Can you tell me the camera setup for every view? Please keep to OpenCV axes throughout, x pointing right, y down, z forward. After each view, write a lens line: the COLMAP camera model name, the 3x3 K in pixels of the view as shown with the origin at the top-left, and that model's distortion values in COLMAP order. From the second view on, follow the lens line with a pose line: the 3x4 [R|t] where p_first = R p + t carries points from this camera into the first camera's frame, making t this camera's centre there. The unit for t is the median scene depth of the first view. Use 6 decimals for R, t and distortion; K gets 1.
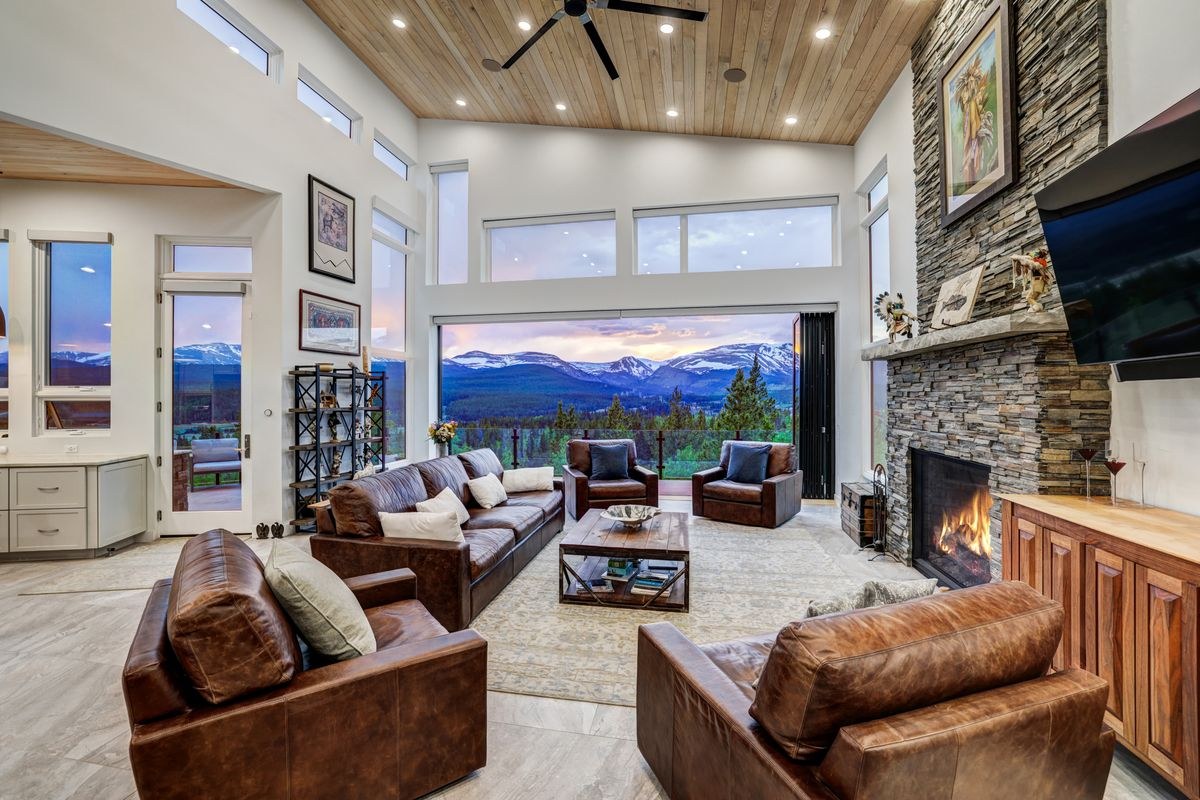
lens RADIAL K [[537.7, 0, 606.9], [0, 537.7, 390.2], [0, 0, 1]] dist [-0.008062, 0.002947]
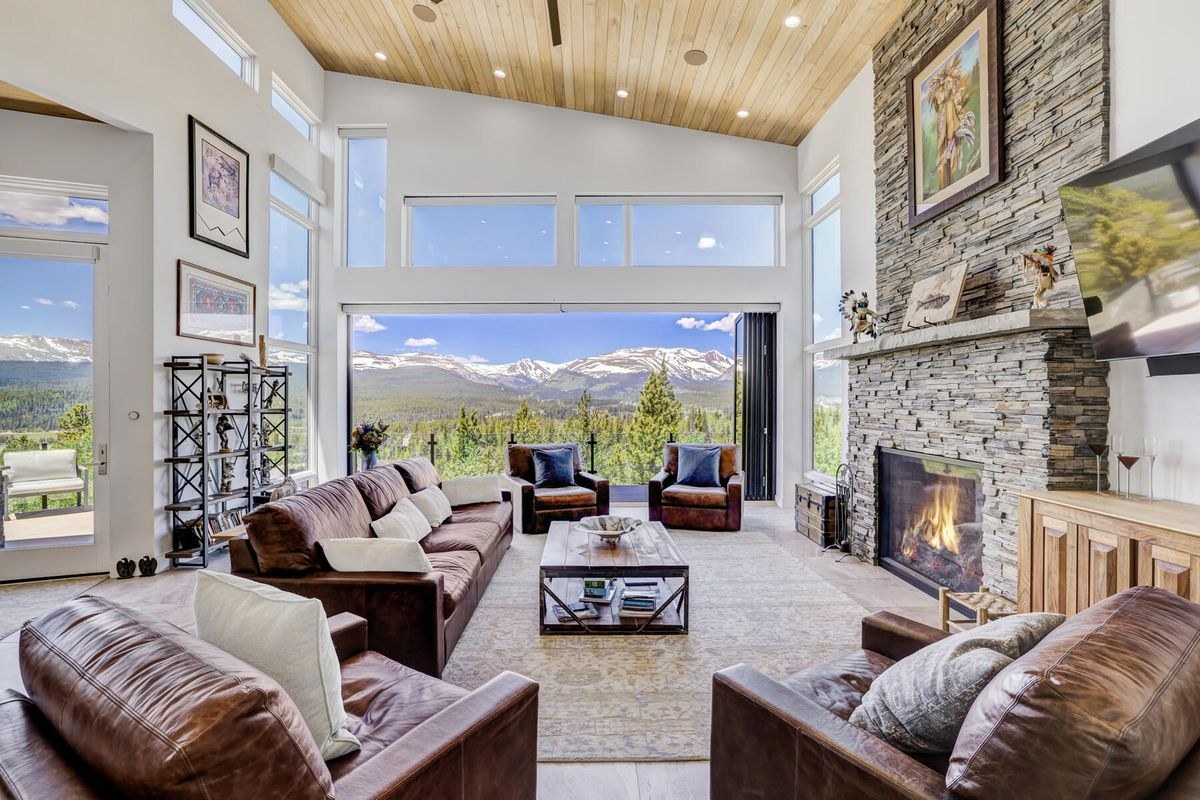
lens RADIAL K [[534.8, 0, 596.4], [0, 534.8, 398.0], [0, 0, 1]] dist [-0.009369, 0.001449]
pose [[0.980437, 0.001036, 0.196832, -0.144455], [-0.002230, 0.999980, 0.005844, 0.011757], [-0.196822, -0.006169, 0.980420, 0.129758]]
